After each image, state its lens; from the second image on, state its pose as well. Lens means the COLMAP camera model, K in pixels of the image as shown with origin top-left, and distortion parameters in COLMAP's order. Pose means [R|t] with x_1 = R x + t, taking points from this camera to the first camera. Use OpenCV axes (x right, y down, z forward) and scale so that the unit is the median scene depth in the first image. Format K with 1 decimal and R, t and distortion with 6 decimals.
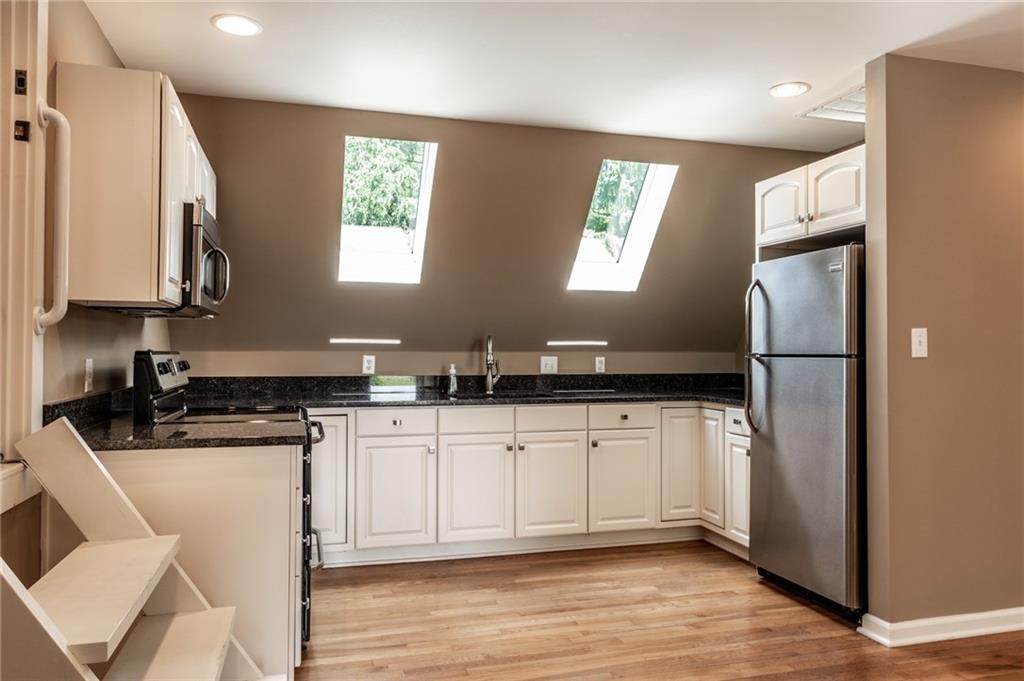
lens RADIAL K [[728.0, 0, 510.9], [0, 728.0, 341.1], [0, 0, 1]] dist [-0.014046, 0.004157]
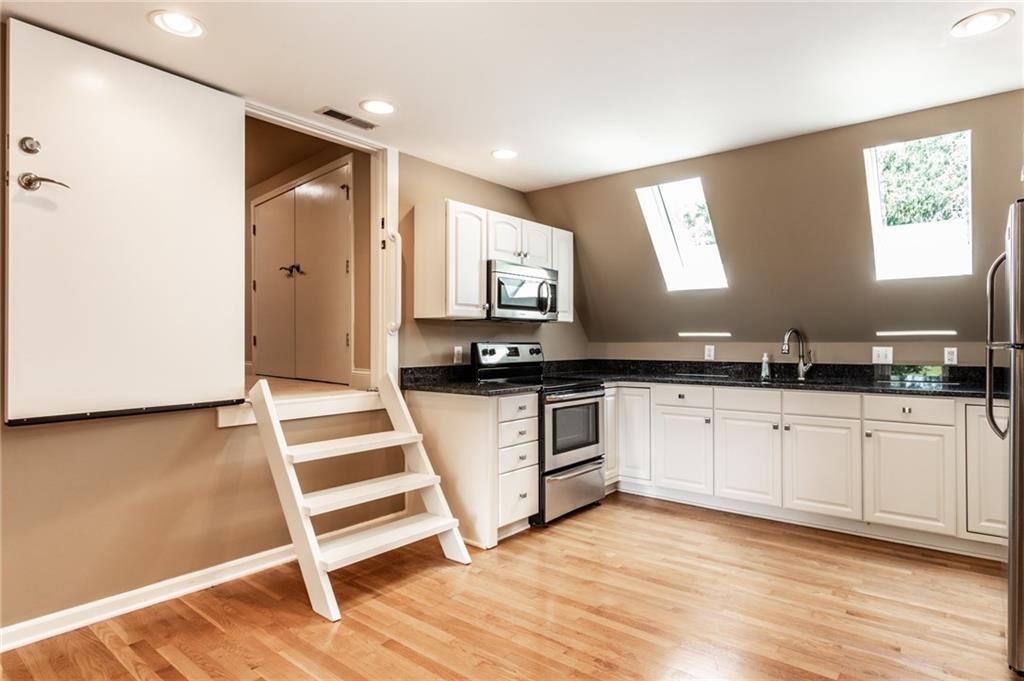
lens RADIAL K [[566.7, 0, 511.2], [0, 566.7, 340.6], [0, 0, 1]] dist [-0.000217, -0.000793]
pose [[0.571819, -0.006744, -0.820352, 0.472740], [0.013982, 0.999901, 0.001526, 0.004755], [0.820261, -0.012342, 0.571856, 0.150999]]
